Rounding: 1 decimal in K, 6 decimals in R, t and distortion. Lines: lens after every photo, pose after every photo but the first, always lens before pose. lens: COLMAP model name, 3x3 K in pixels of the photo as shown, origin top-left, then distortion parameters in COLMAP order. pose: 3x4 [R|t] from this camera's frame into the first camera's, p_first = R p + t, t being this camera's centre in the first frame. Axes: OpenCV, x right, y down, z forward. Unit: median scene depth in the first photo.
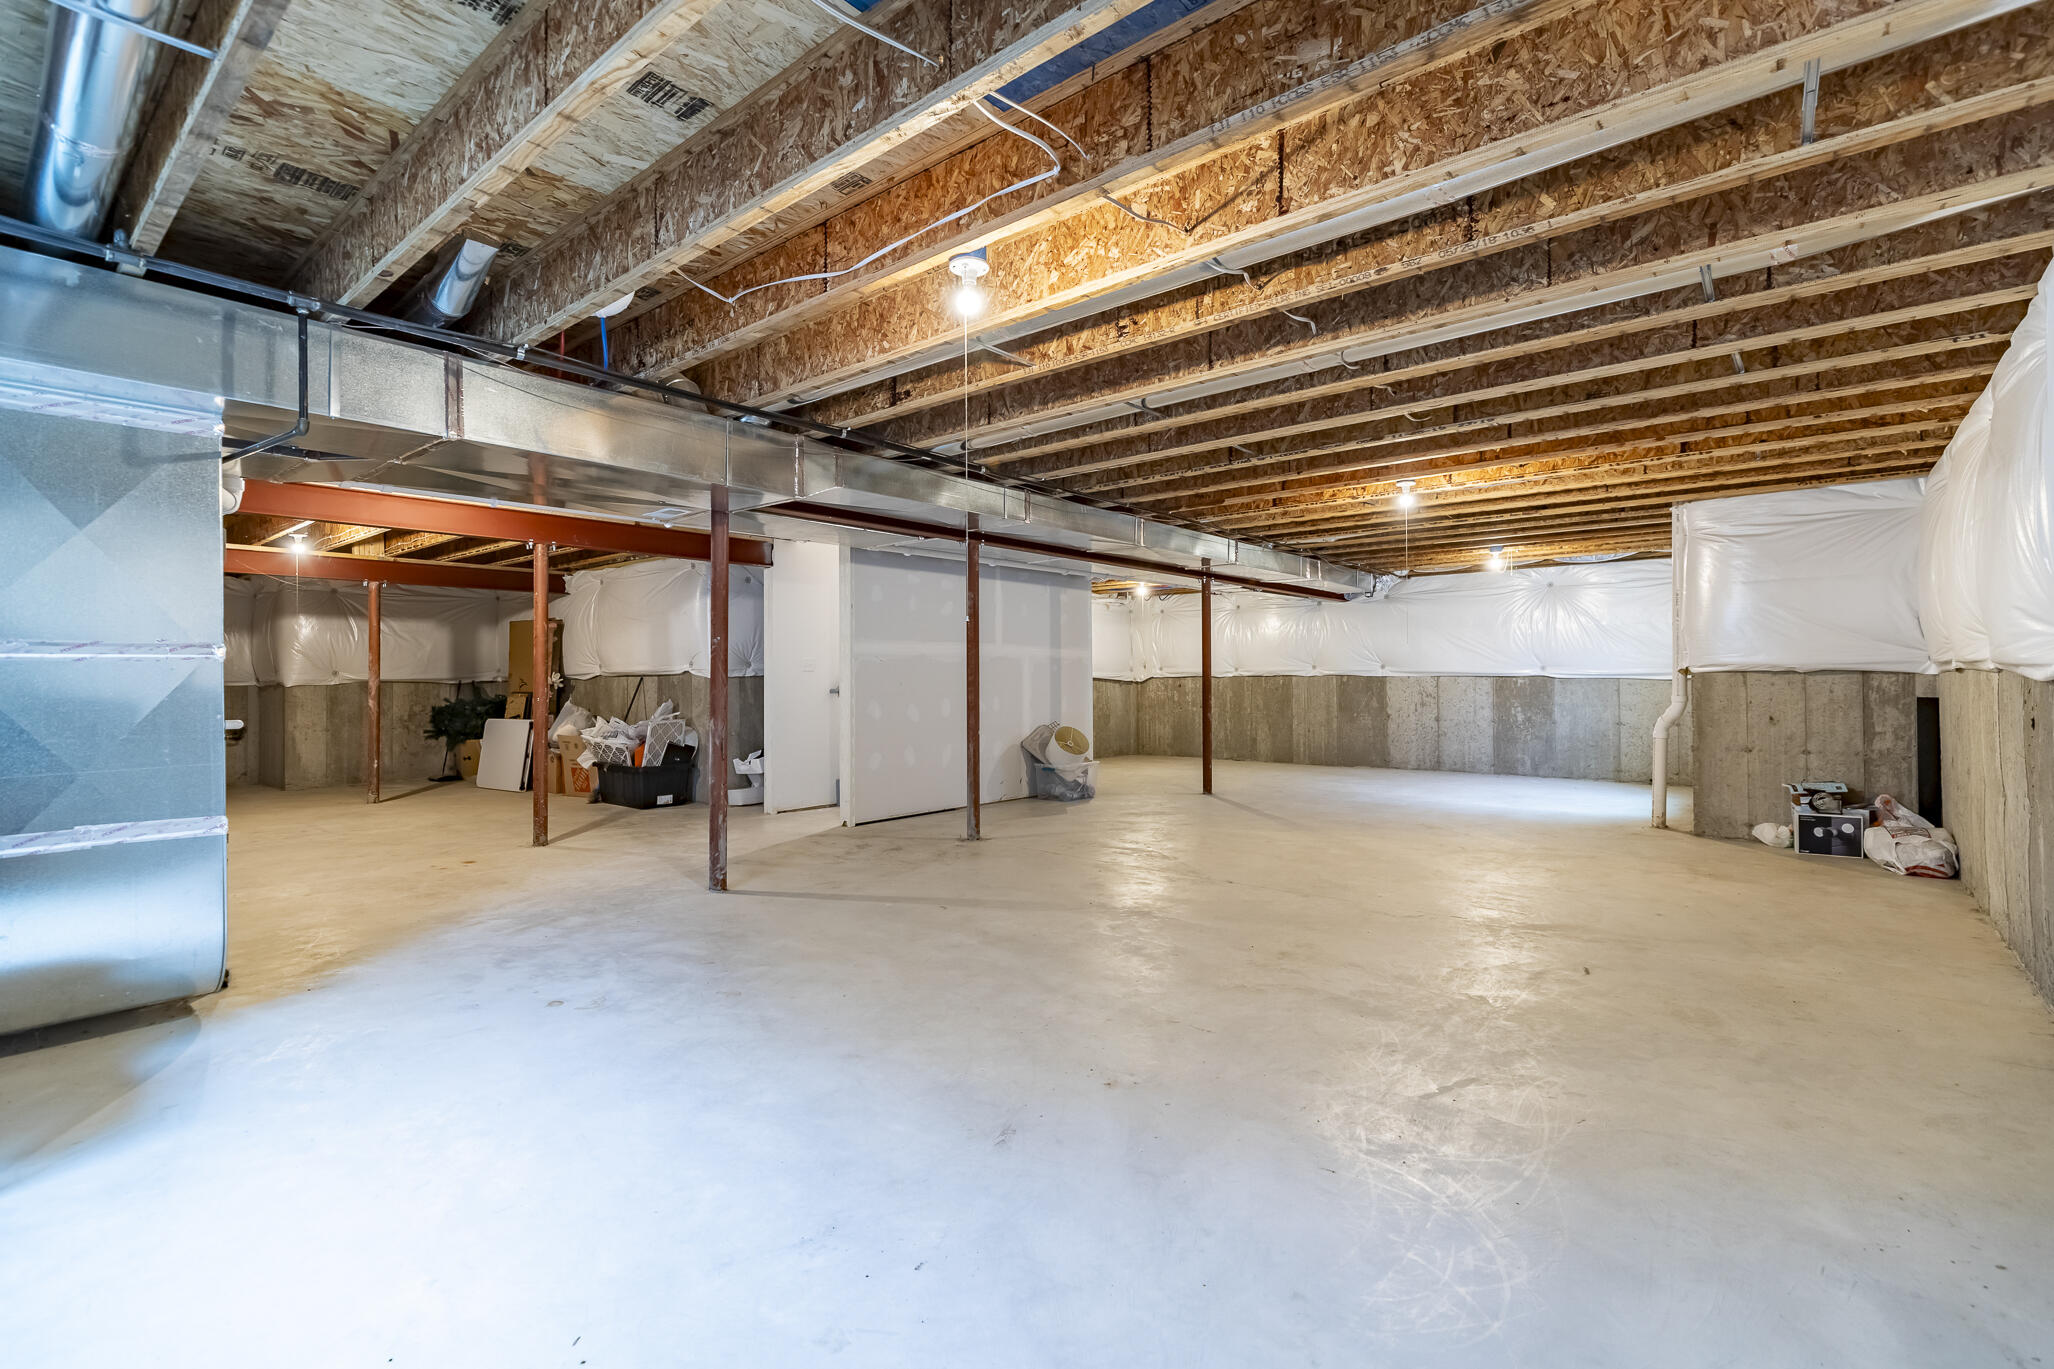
lens RADIAL K [[940.6, 0, 1027.0], [0, 940.6, 684.5], [0, 0, 1]] dist [-0.000340, -0.000055]
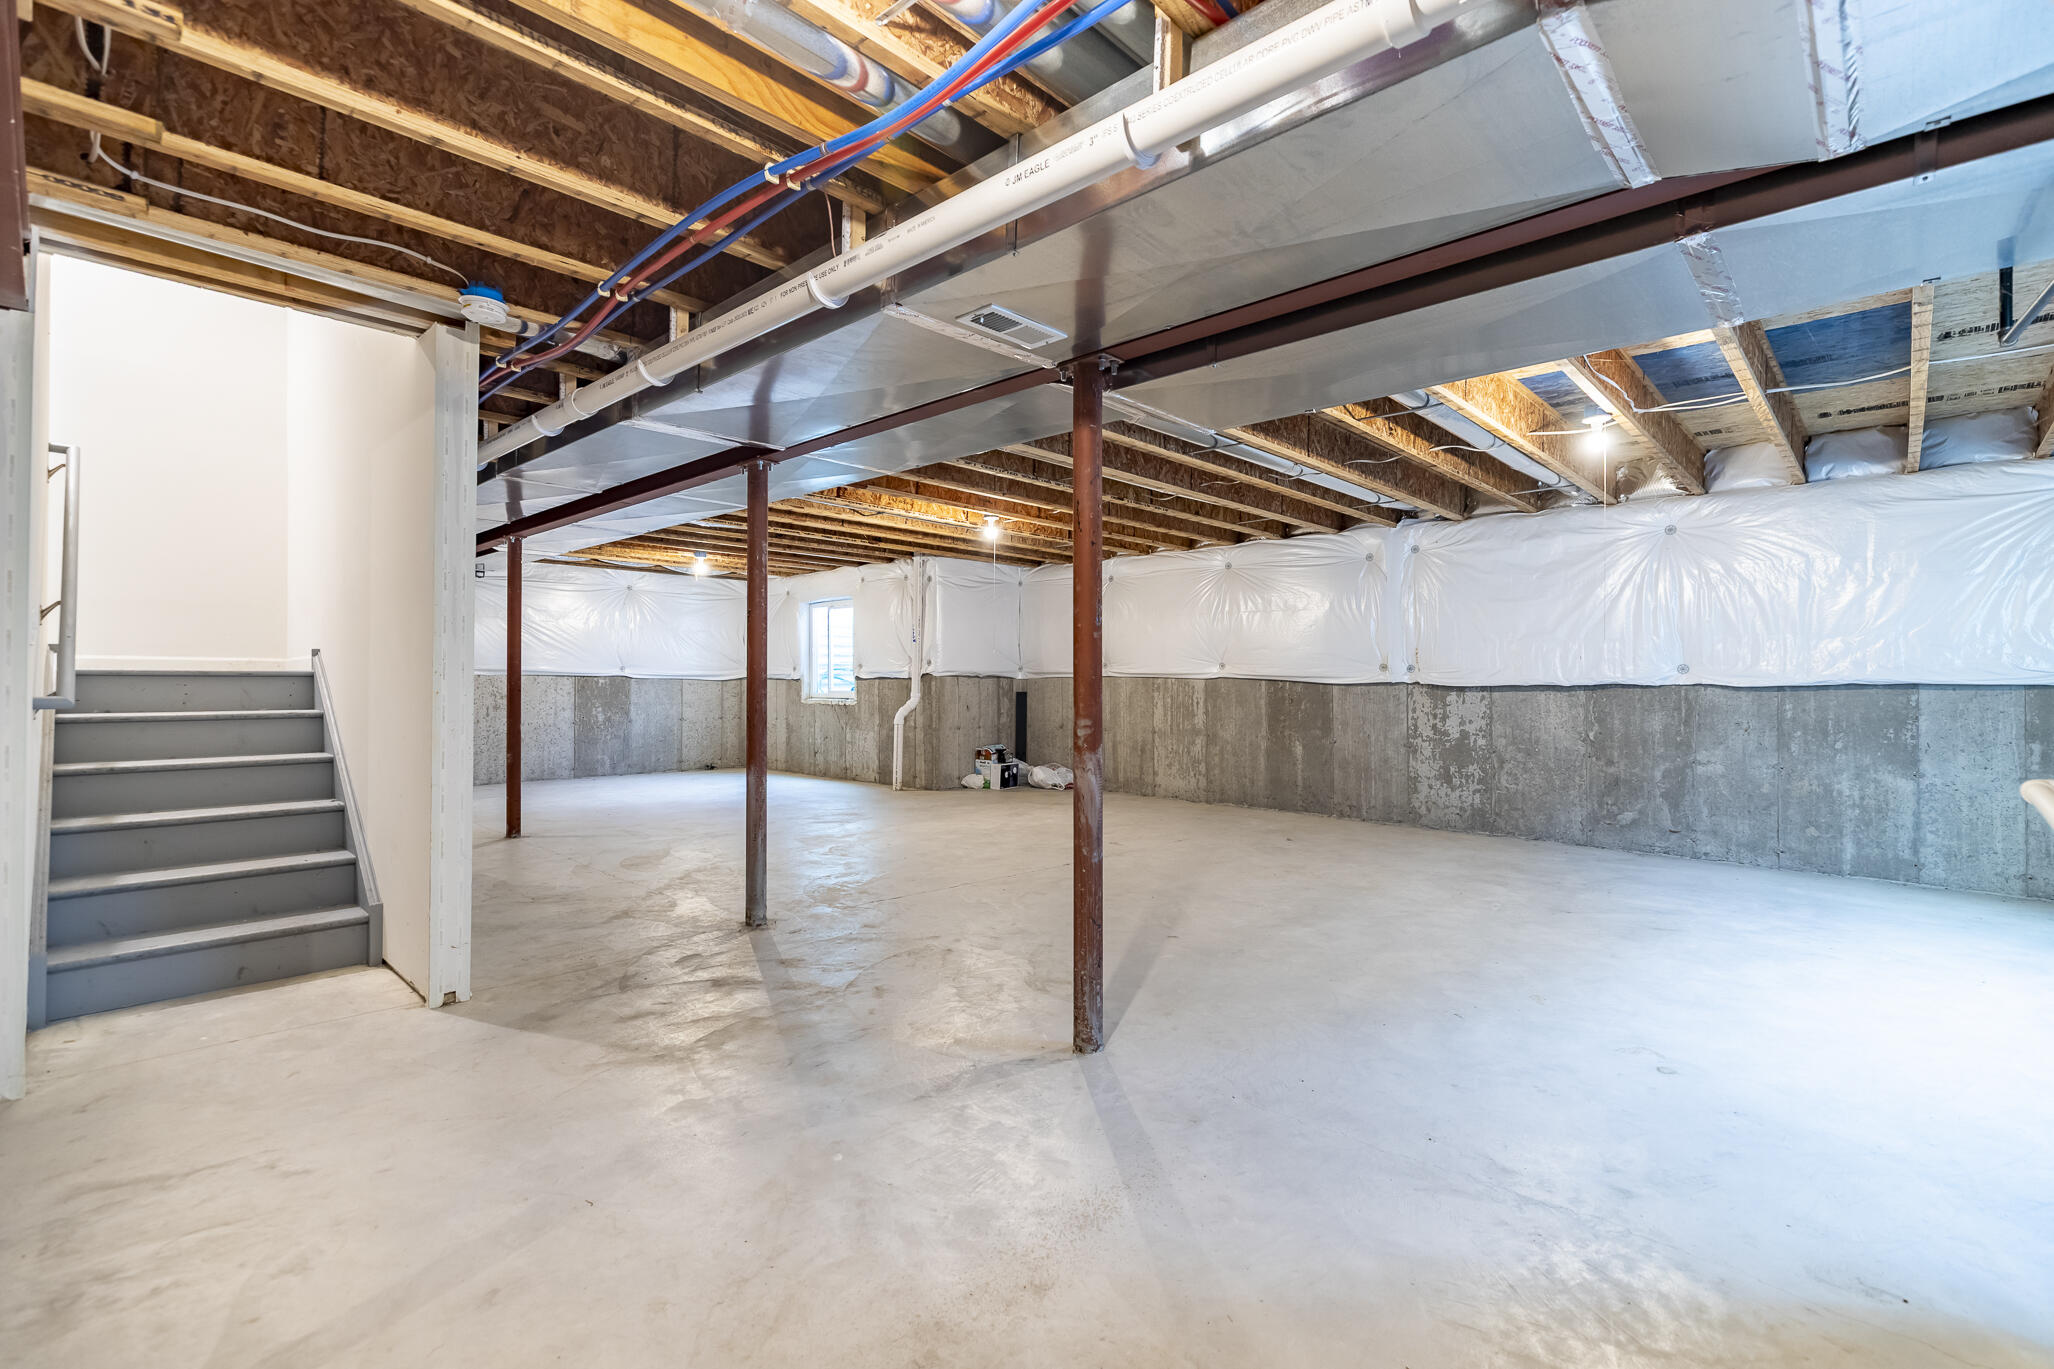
lens RADIAL K [[940.6, 0, 1027.0], [0, 940.6, 684.5], [0, 0, 1]] dist [-0.000340, -0.000055]
pose [[0.060115, 0.000554, 0.998191, -0.471340], [0.001220, 0.999999, -0.000629, 0.001200], [-0.998191, 0.001256, 0.060114, 0.524799]]
